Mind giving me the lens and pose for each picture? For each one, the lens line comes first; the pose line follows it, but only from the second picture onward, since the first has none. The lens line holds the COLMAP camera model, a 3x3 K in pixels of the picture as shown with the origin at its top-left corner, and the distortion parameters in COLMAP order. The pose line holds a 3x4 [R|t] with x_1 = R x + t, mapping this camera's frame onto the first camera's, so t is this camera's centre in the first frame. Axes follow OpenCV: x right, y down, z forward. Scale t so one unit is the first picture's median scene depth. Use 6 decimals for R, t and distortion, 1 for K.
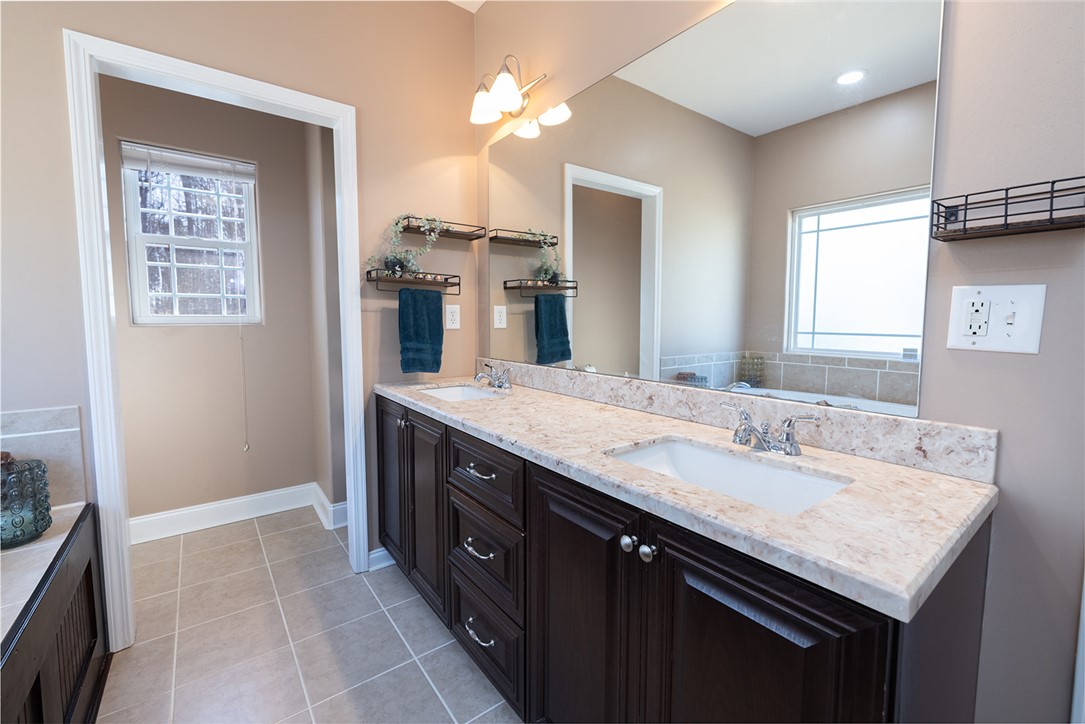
lens RADIAL K [[453.9, 0, 540.8], [0, 453.9, 353.2], [0, 0, 1]] dist [-0.003999, 0.000618]
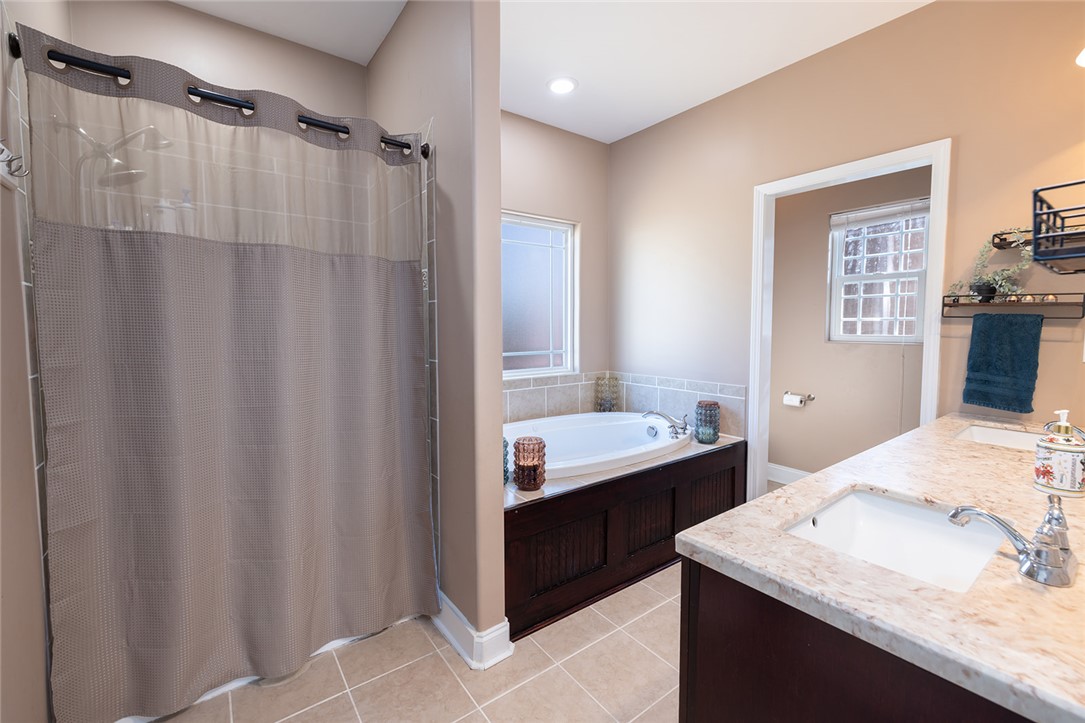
lens RADIAL K [[453.9, 0, 540.8], [0, 453.9, 352.7], [0, 0, 1]] dist [-0.003999, 0.000618]
pose [[-0.003918, 0.061292, -0.998112, 0.624080], [-0.077033, 0.995135, 0.061411, -0.052062], [0.997021, 0.077128, 0.000823, 0.113052]]
